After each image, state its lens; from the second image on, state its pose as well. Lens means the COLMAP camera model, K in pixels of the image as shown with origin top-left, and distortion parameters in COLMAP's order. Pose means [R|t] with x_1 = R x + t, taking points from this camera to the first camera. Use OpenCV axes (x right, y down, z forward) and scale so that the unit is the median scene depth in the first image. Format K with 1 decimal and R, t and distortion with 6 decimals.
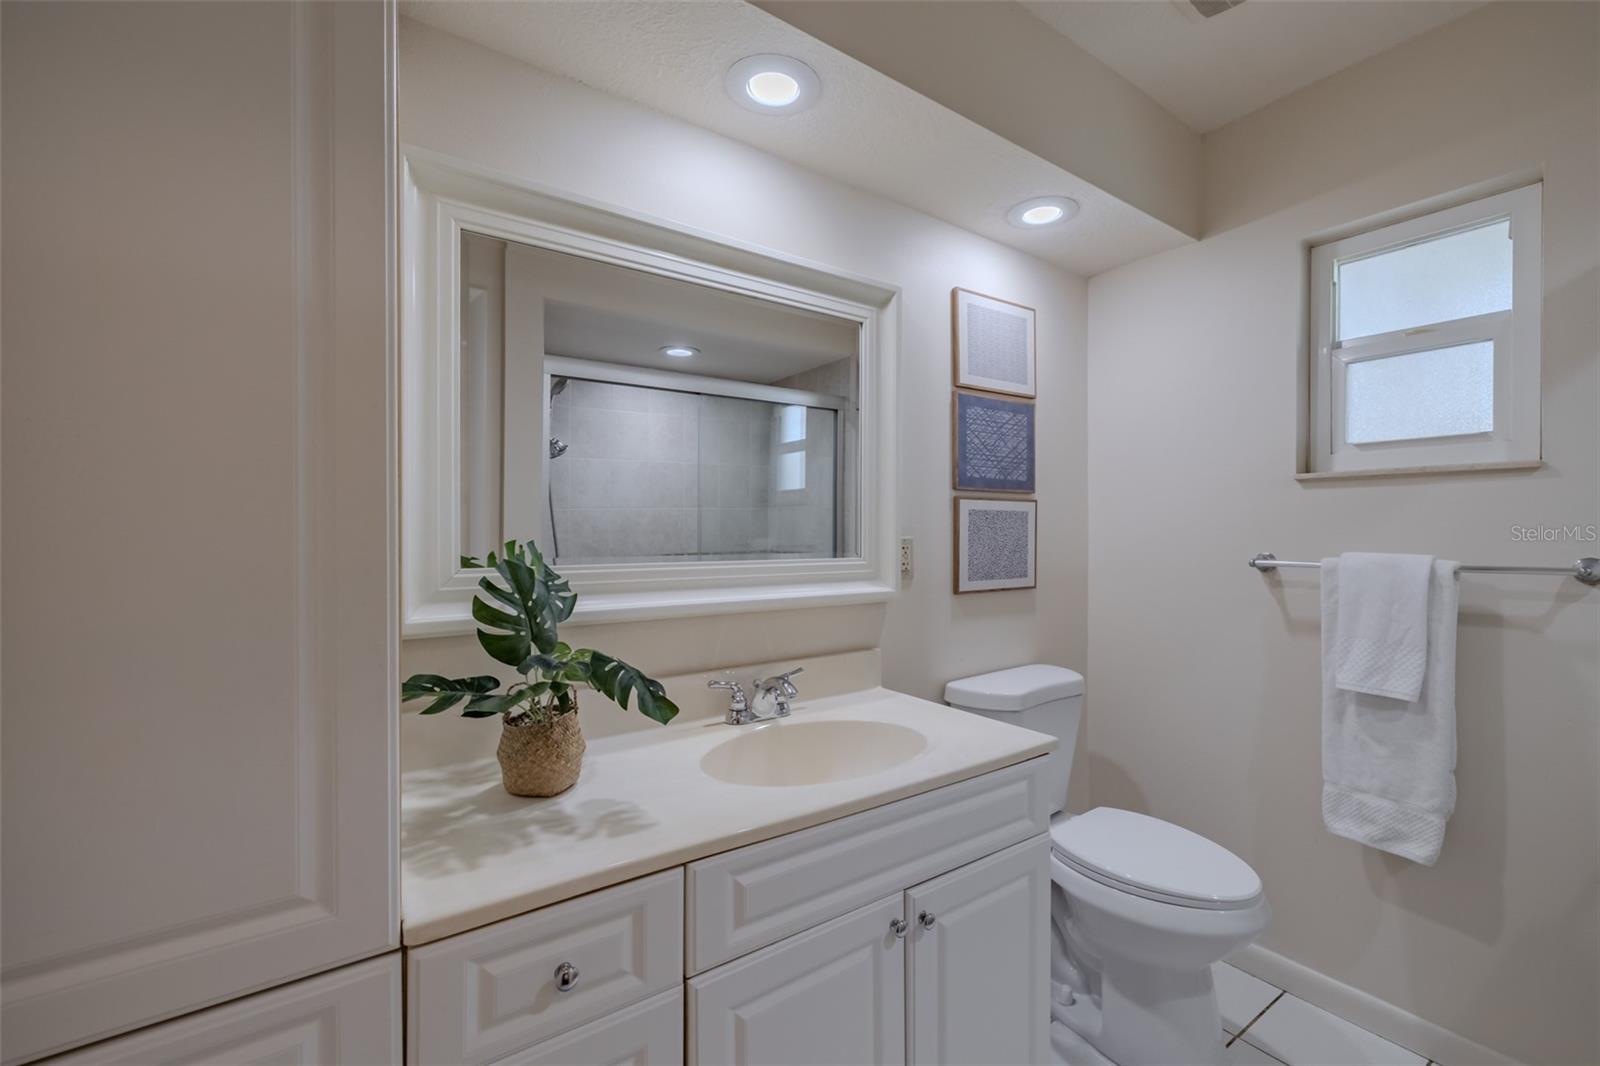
lens RADIAL K [[675.9, 0, 806.4], [0, 675.9, 531.0], [0, 0, 1]] dist [0.000595, 0.000188]
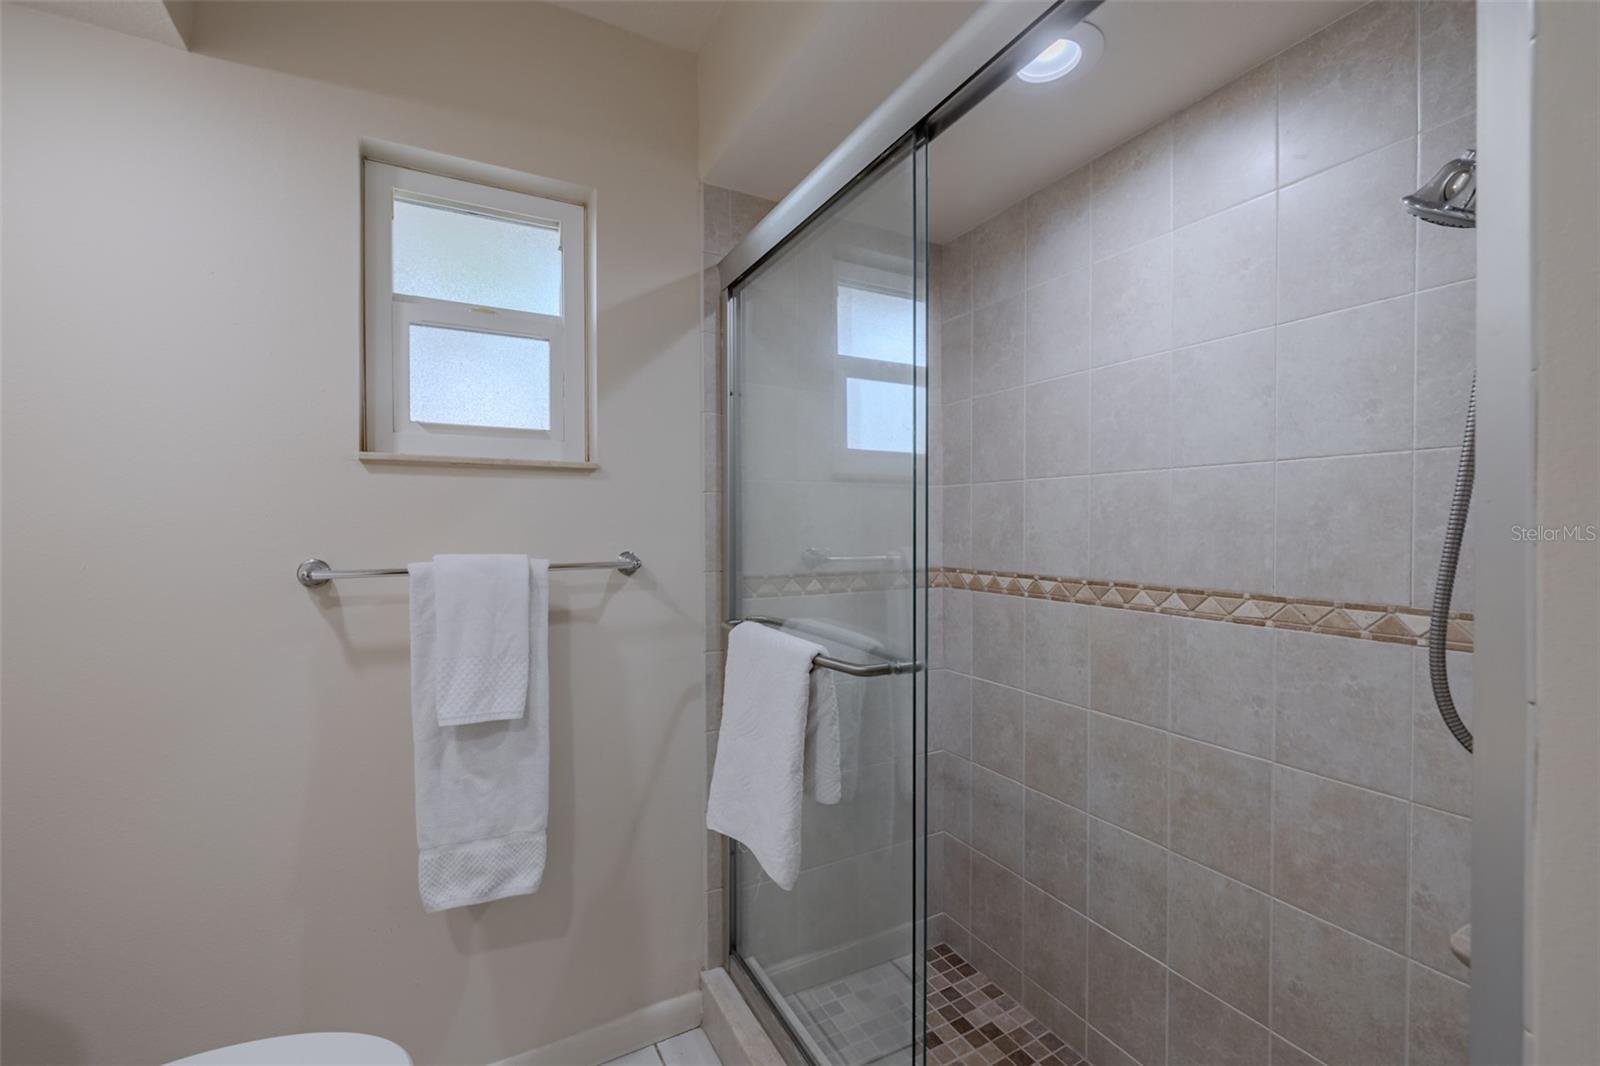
lens RADIAL K [[675.9, 0, 806.4], [0, 675.9, 531.0], [0, 0, 1]] dist [0.000595, 0.000188]
pose [[0.099618, -0.004939, 0.995013, 0.038923], [0.000730, 0.999988, 0.004891, -0.000733], [-0.995025, 0.000239, 0.099621, 0.496909]]
